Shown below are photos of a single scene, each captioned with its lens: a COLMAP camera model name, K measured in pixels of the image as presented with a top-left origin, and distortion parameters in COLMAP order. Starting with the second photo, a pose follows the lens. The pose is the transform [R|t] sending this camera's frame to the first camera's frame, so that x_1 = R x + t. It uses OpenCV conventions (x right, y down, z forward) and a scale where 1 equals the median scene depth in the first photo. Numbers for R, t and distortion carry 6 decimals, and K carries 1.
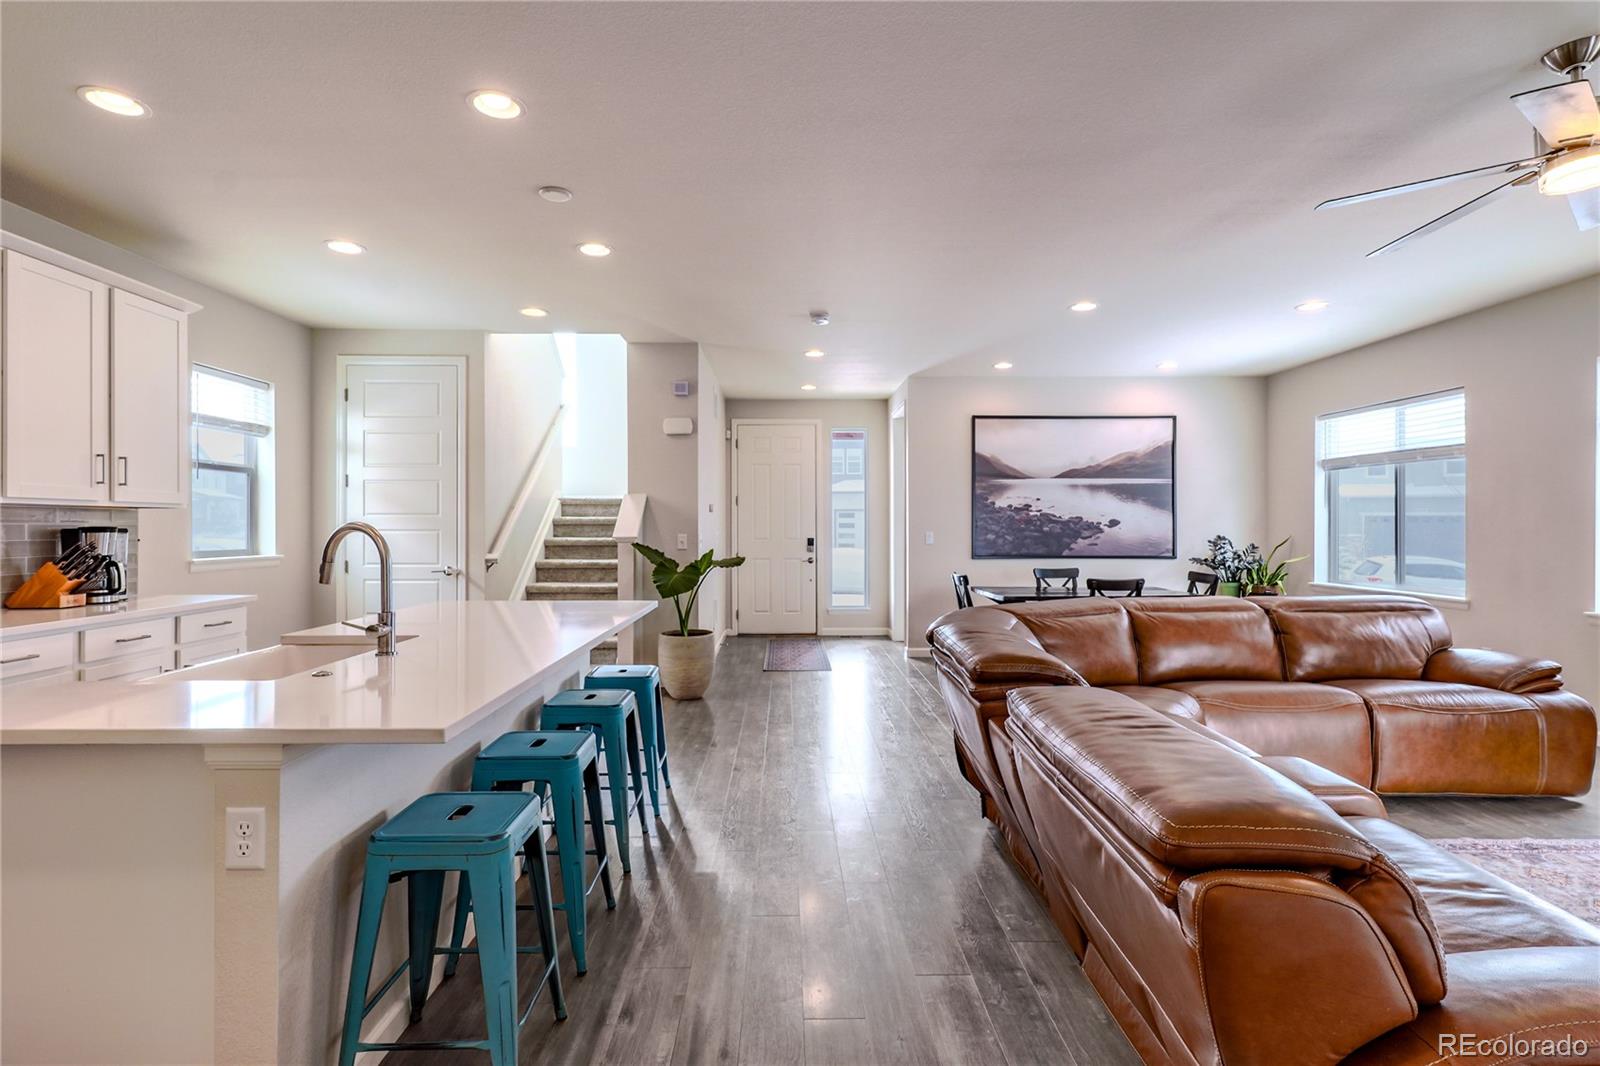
lens RADIAL K [[759.7, 0, 791.3], [0, 759.7, 524.1], [0, 0, 1]] dist [0.003815, -0.001503]
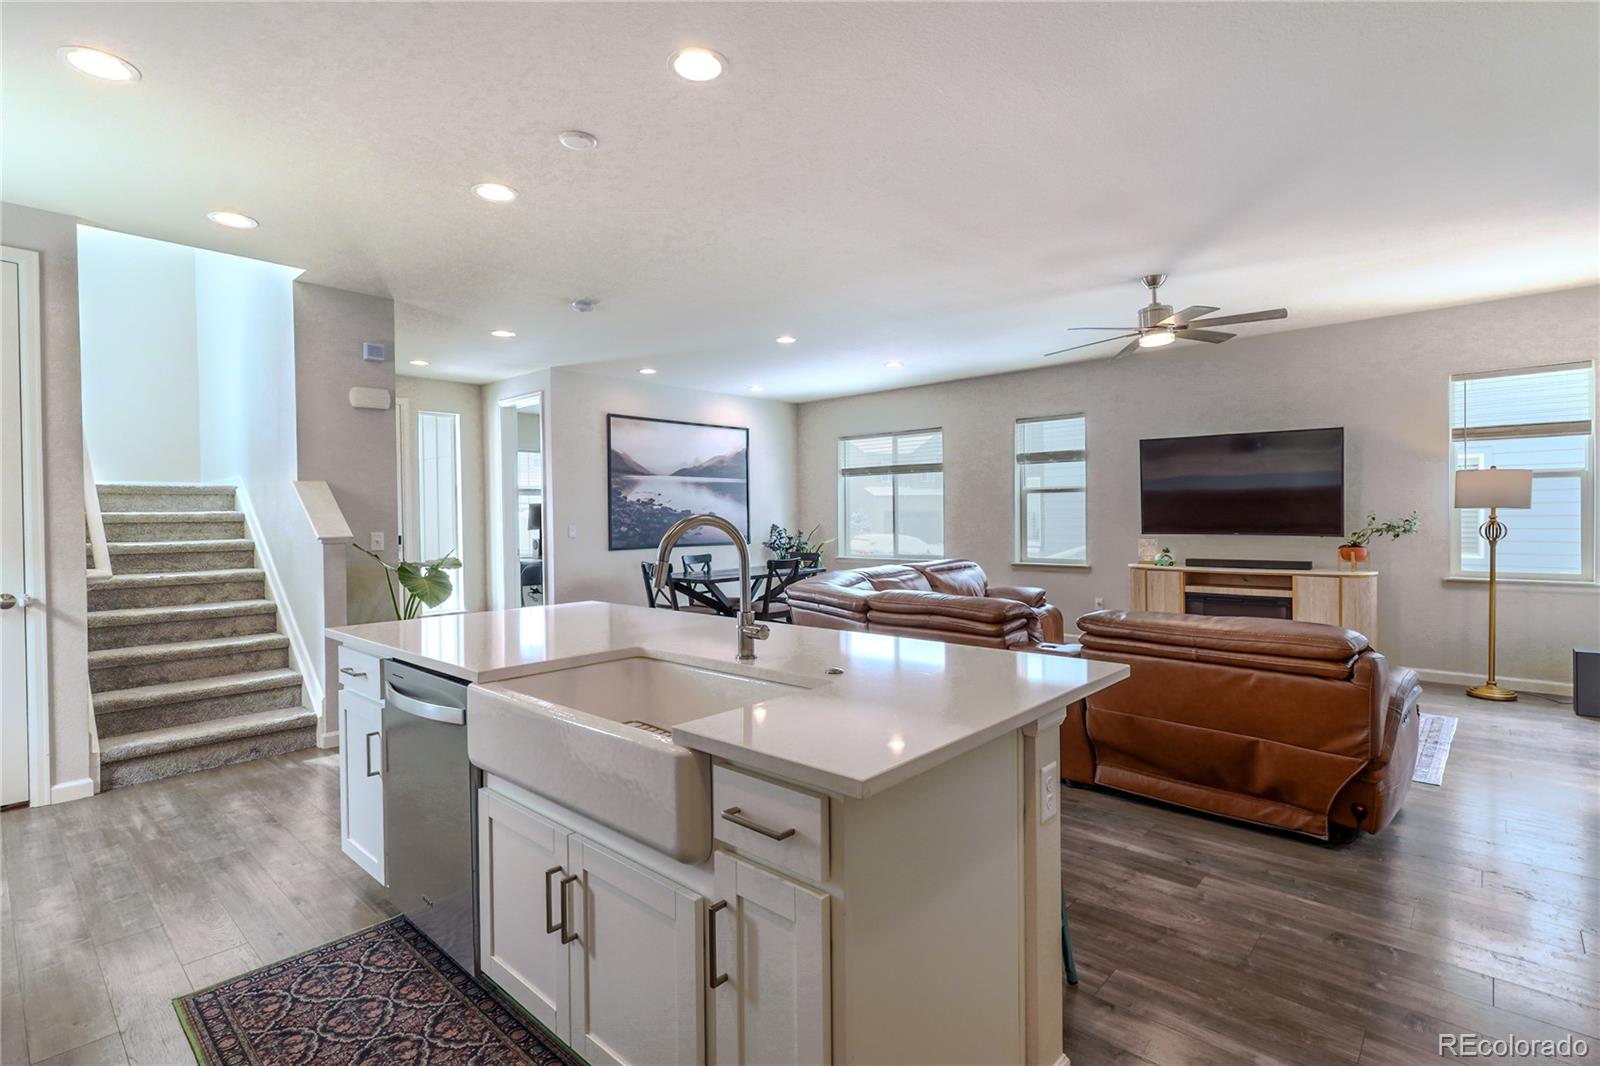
lens RADIAL K [[759.7, 0, 792.3], [0, 759.7, 522.9], [0, 0, 1]] dist [0.003815, -0.001503]
pose [[0.682689, -0.014552, 0.730564, -0.456691], [0.010650, 0.999894, 0.009965, -0.000046], [-0.730632, 0.000977, 0.682771, 0.129836]]
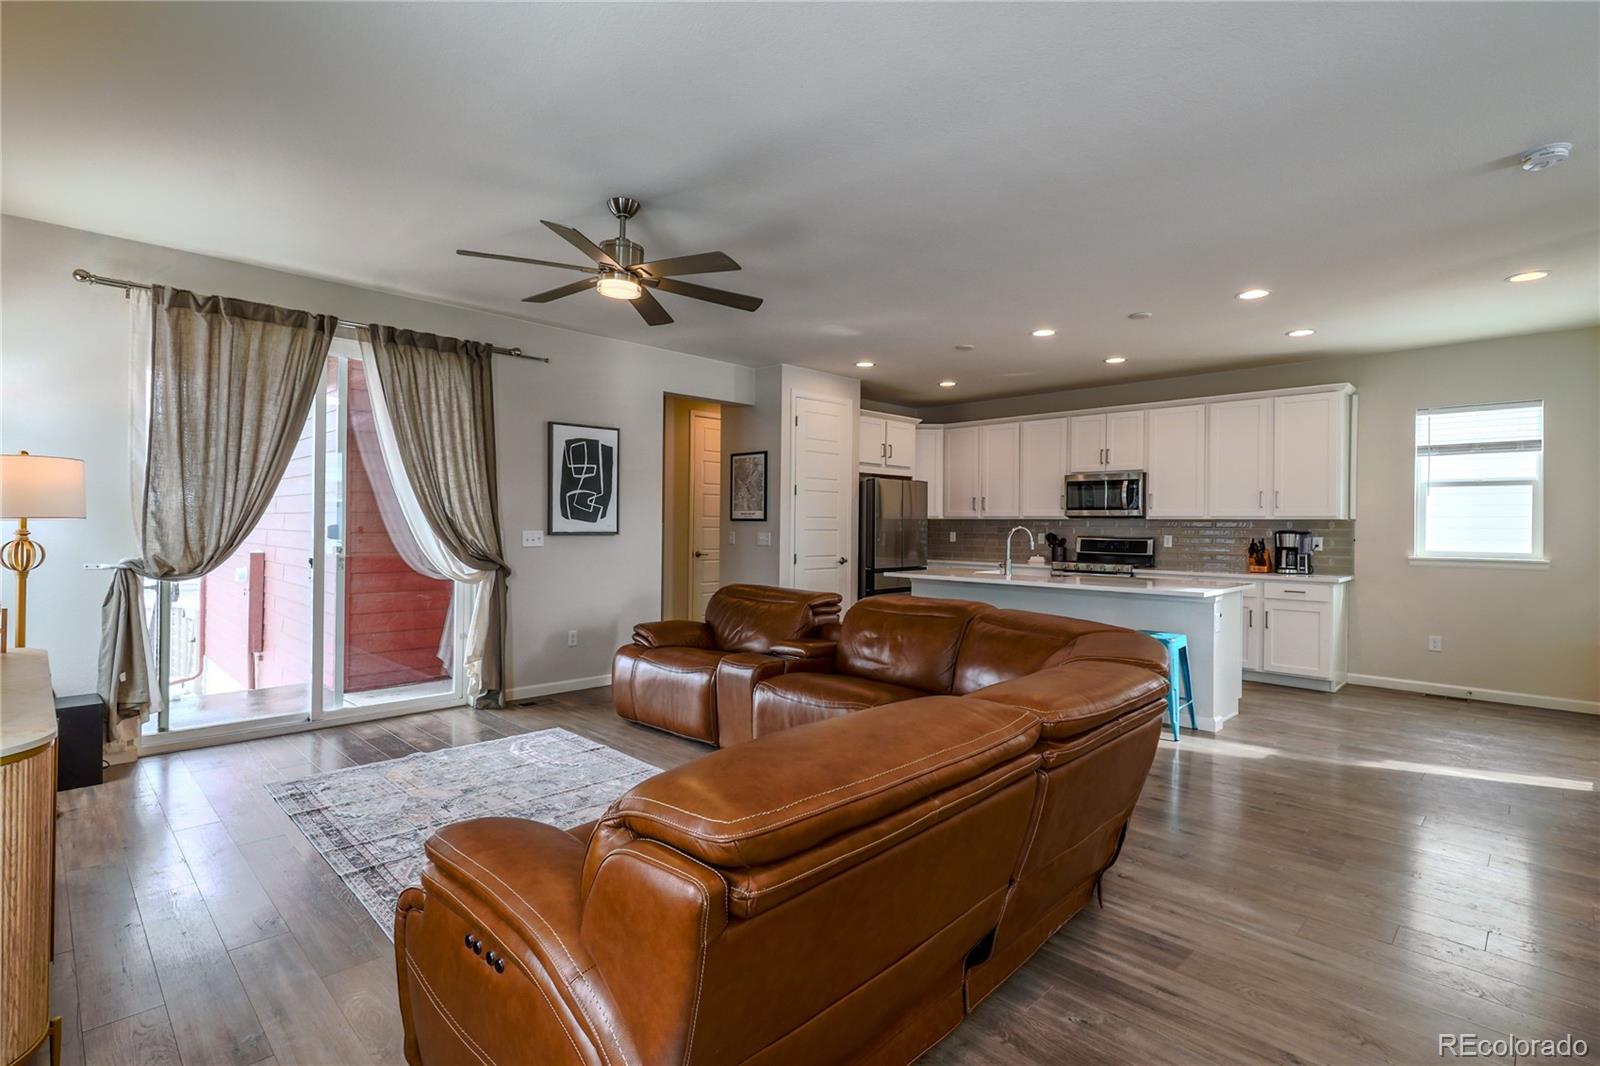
lens RADIAL K [[759.7, 0, 791.9], [0, 759.7, 527.5], [0, 0, 1]] dist [0.003815, -0.001503]
pose [[-0.712870, -0.004655, -0.701281, 0.744898], [-0.008462, 0.999962, 0.001964, 0.001324], [0.701246, 0.007334, -0.712882, 0.931750]]
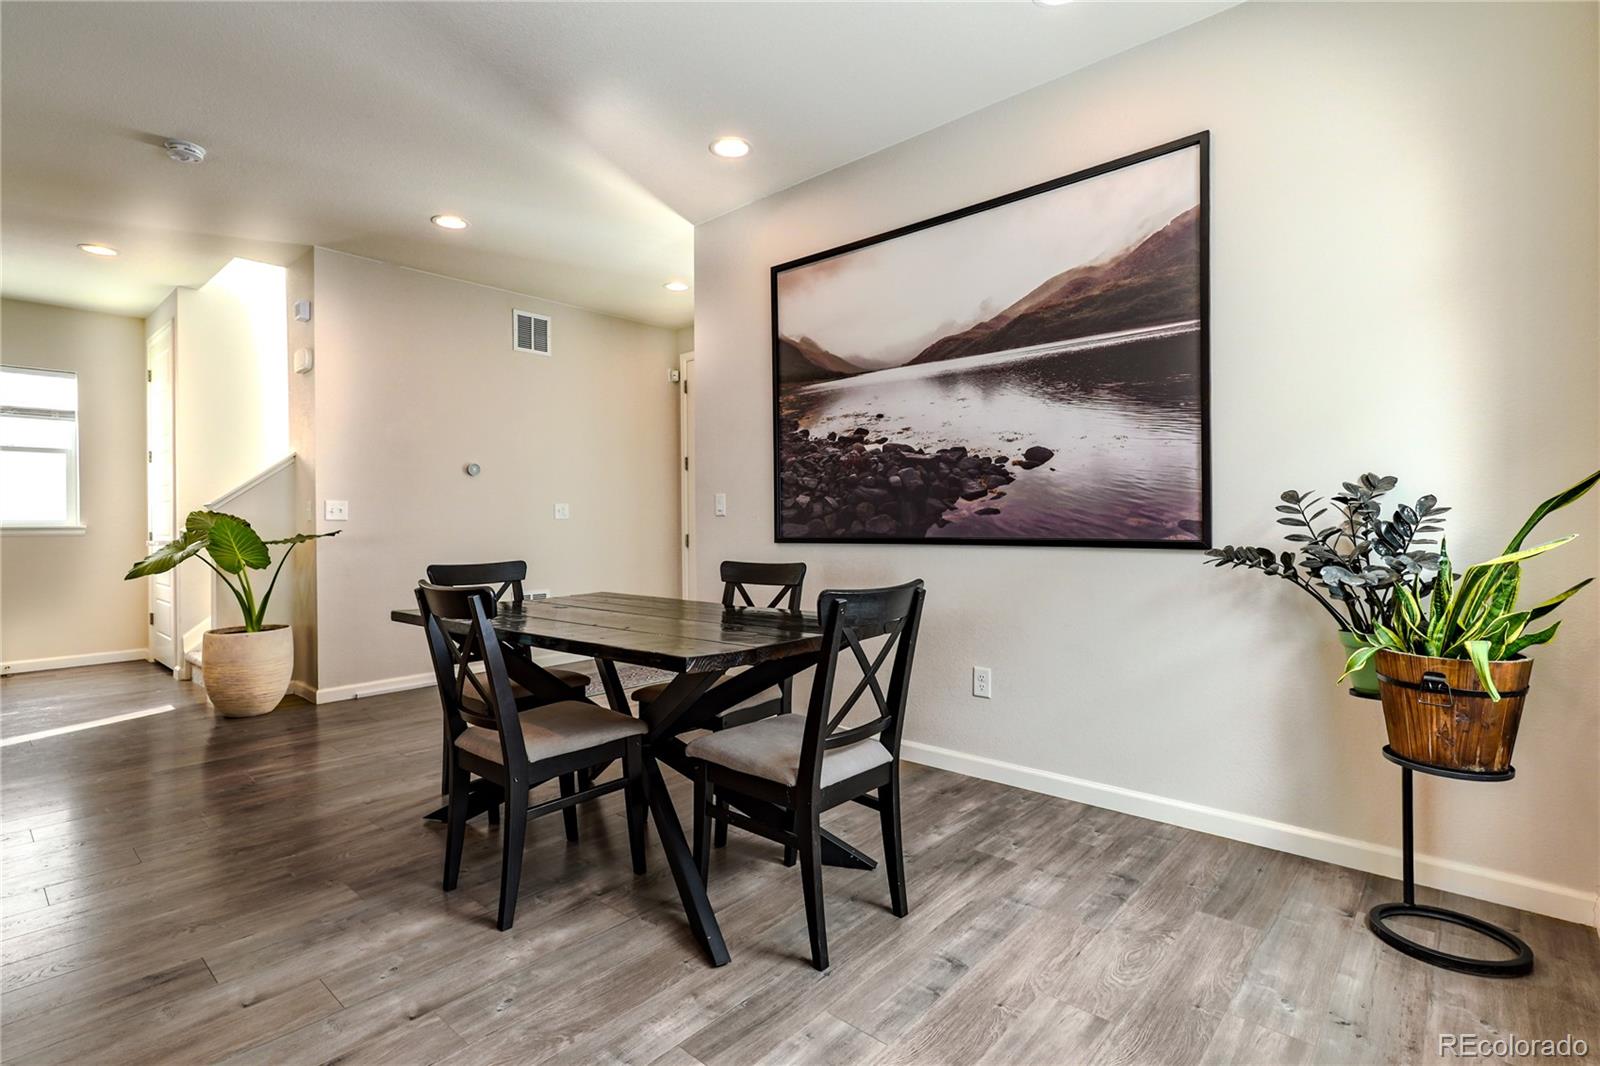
lens RADIAL K [[759.7, 0, 793.5], [0, 759.7, 521.6], [0, 0, 1]] dist [0.003815, -0.001503]
pose [[0.739196, -0.007061, -0.673453, 0.771744], [0.010288, 0.999947, 0.000808, 0.039889], [0.673412, -0.007526, 0.739229, 0.801190]]
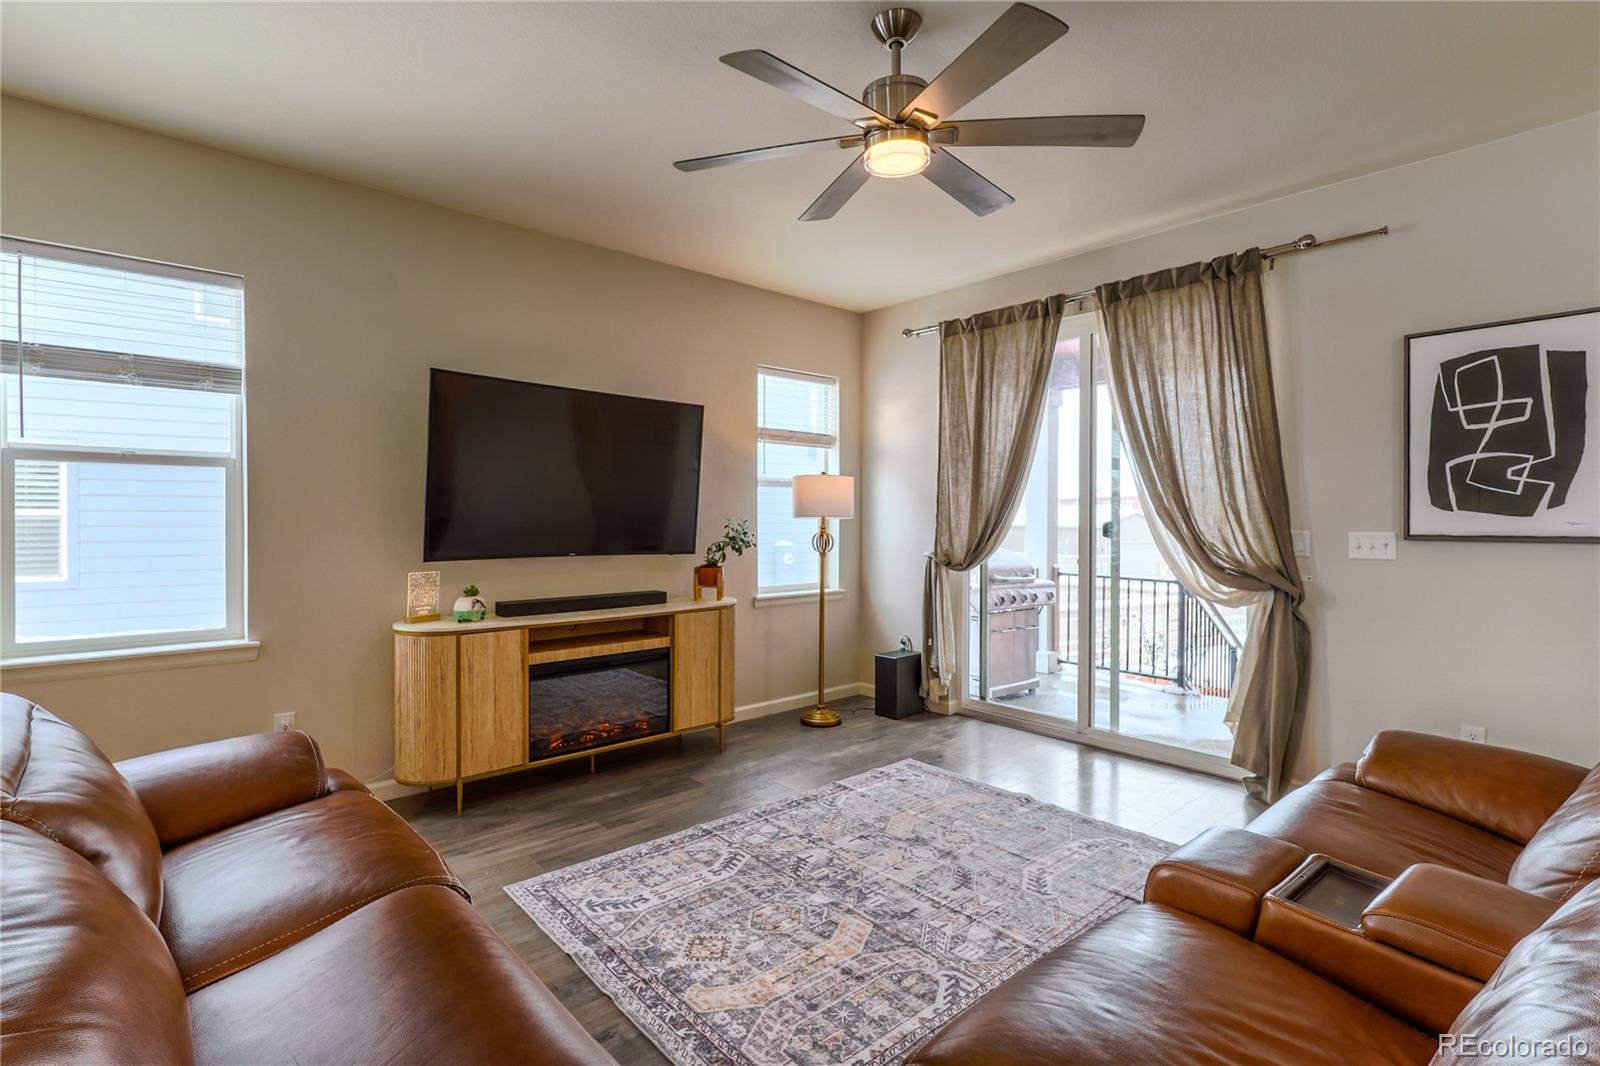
lens RADIAL K [[759.7, 0, 790.4], [0, 759.7, 524.7], [0, 0, 1]] dist [0.003815, -0.001503]
pose [[-0.655756, -0.008390, 0.754926, 0.157386], [-0.002390, 0.999956, 0.009038, 0.000841], [-0.754969, 0.004123, -0.655748, 0.705255]]
